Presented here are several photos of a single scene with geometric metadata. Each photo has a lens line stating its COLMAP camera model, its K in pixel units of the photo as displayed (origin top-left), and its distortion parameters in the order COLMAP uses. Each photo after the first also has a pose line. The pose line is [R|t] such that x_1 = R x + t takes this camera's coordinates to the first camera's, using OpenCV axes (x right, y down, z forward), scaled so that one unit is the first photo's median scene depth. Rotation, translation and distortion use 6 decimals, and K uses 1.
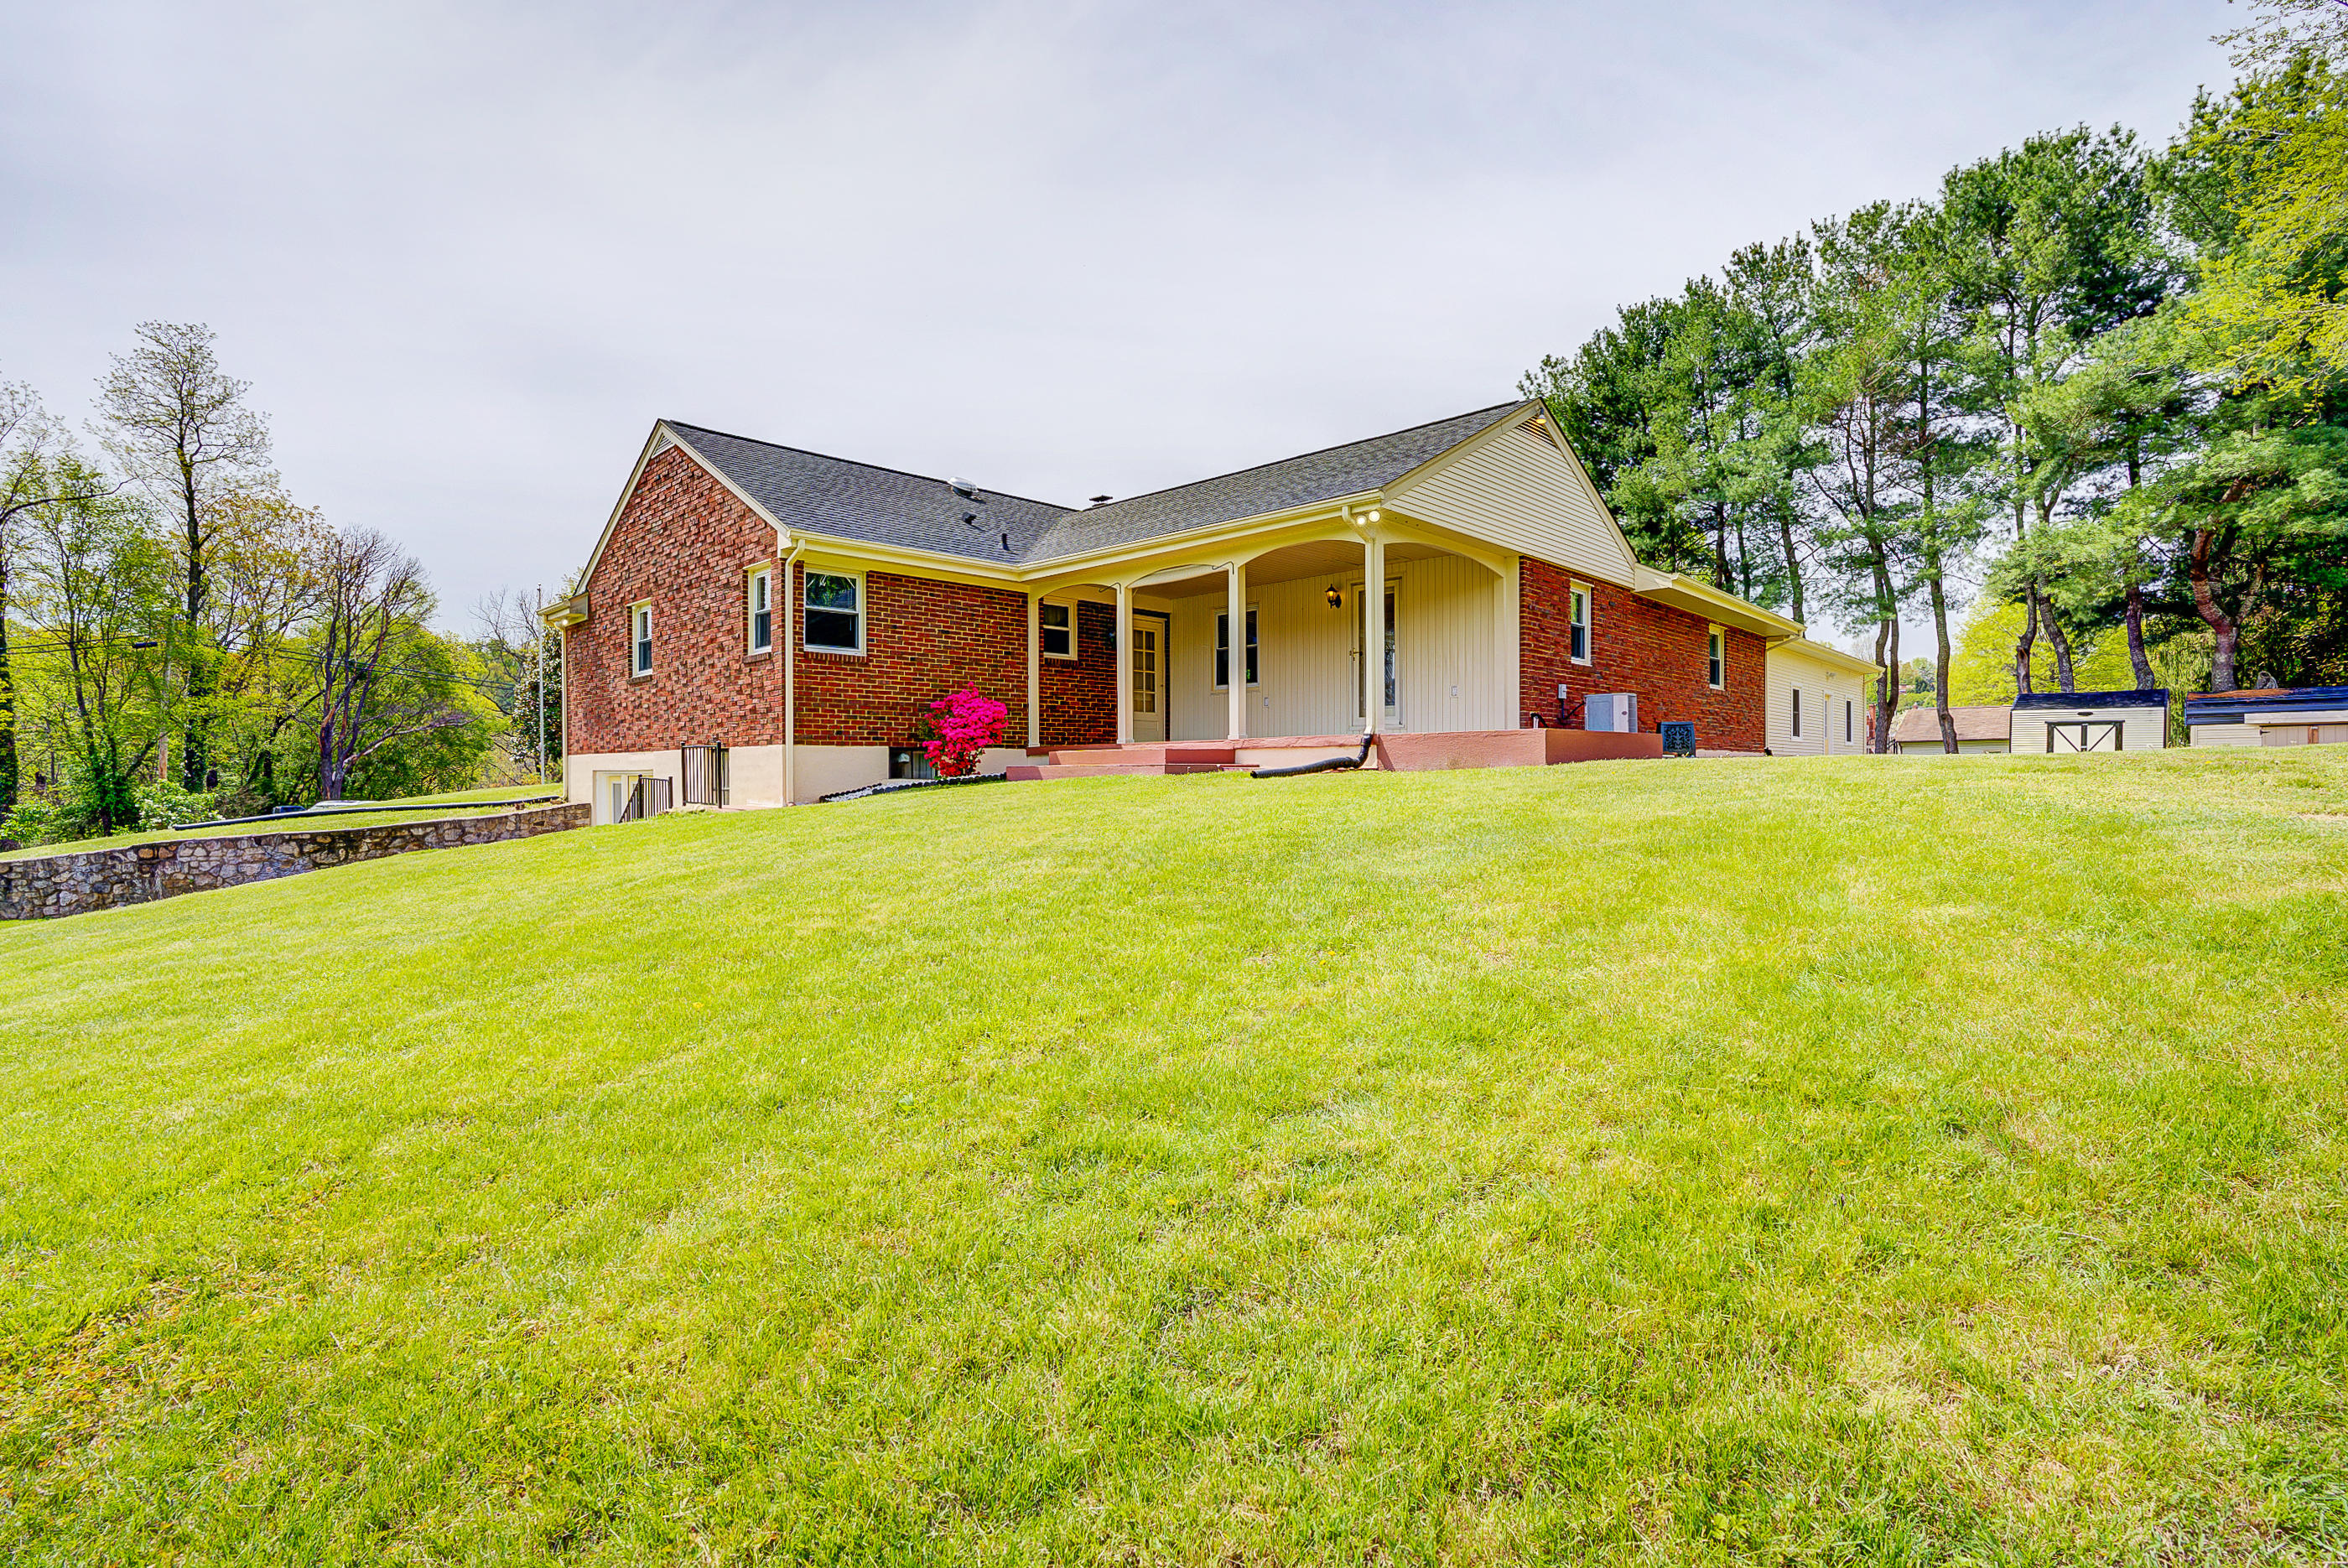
lens RADIAL K [[1109.5, 0, 1177.4], [0, 1109.5, 781.0], [0, 0, 1]] dist [-0.045119, 0.012544]
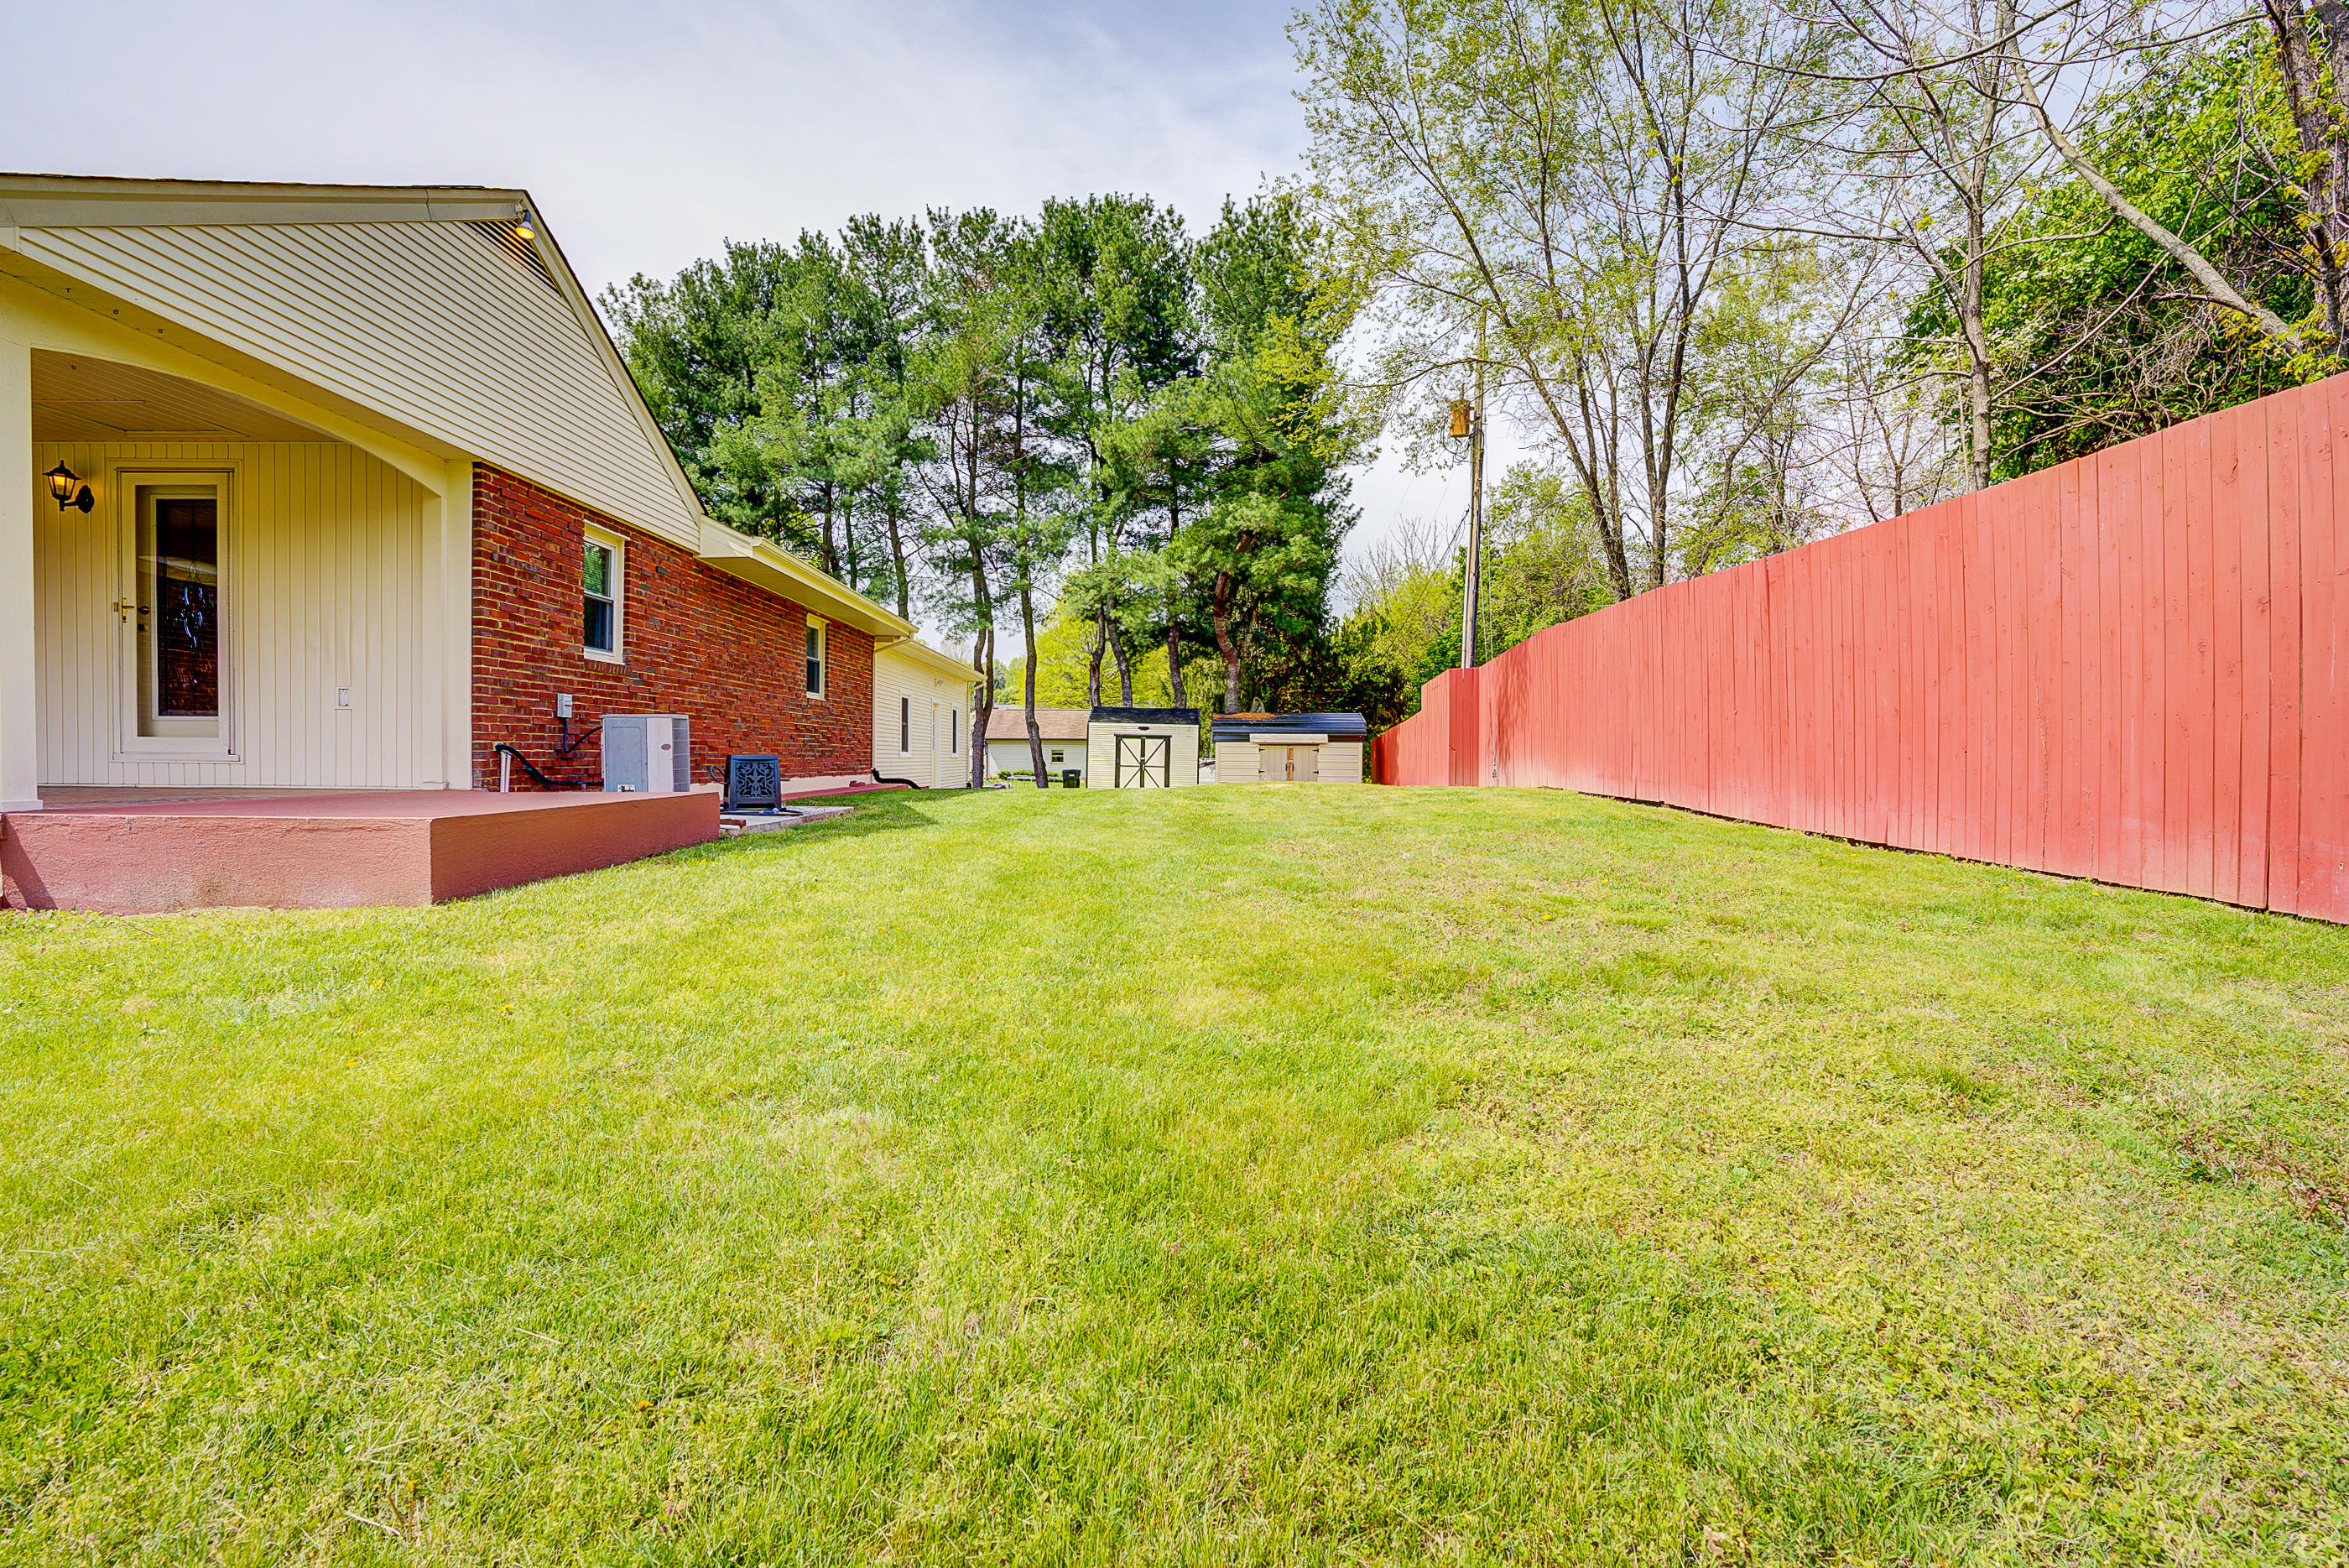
lens RADIAL K [[1110.0, 0, 1168.4], [0, 1110.0, 770.9], [0, 0, 1]] dist [-0.045119, 0.012544]
pose [[0.726245, 0.003394, 0.687427, 0.076573], [-0.009482, 0.999942, 0.005081, -0.022362], [-0.687370, -0.010208, 0.726235, 0.147041]]
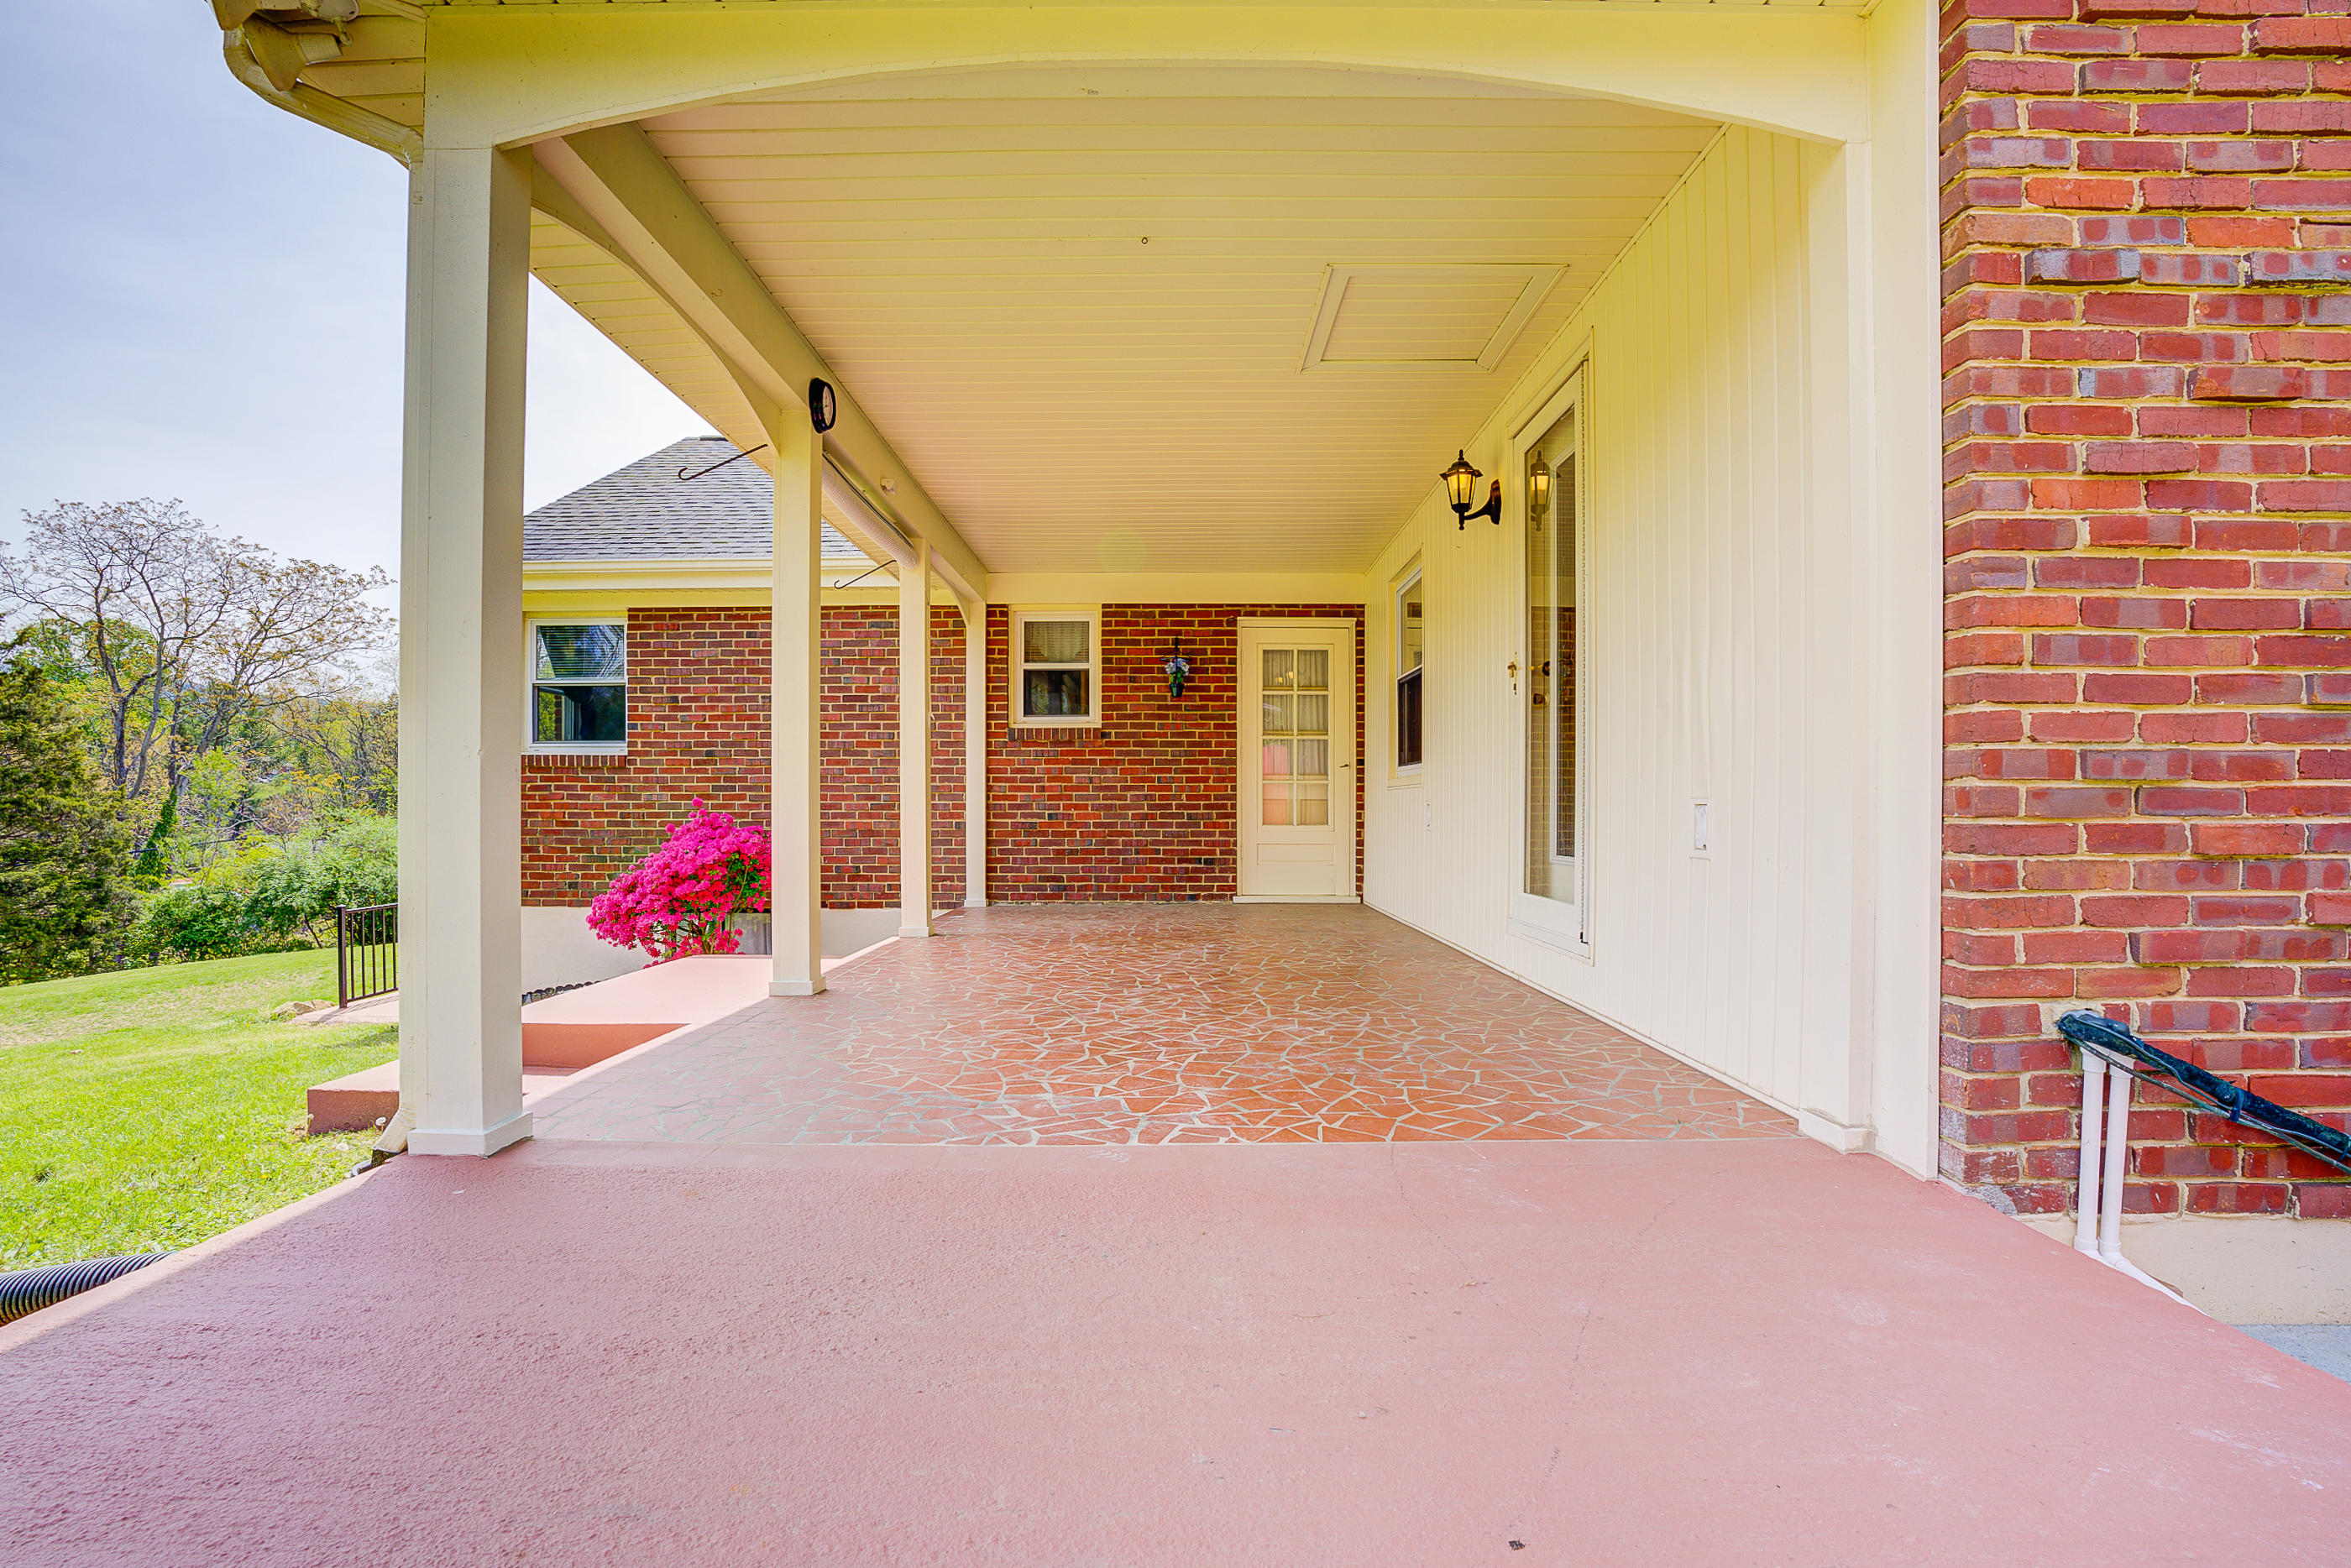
lens RADIAL K [[1110.8, 0, 1153.1], [0, 1110.8, 826.7], [0, 0, 1]] dist [-0.045119, 0.012544]
pose [[0.692315, 0.014833, -0.721443, 0.136866], [-0.005750, 0.999870, 0.015041, -0.035263], [0.721572, -0.006265, 0.692311, 0.328779]]
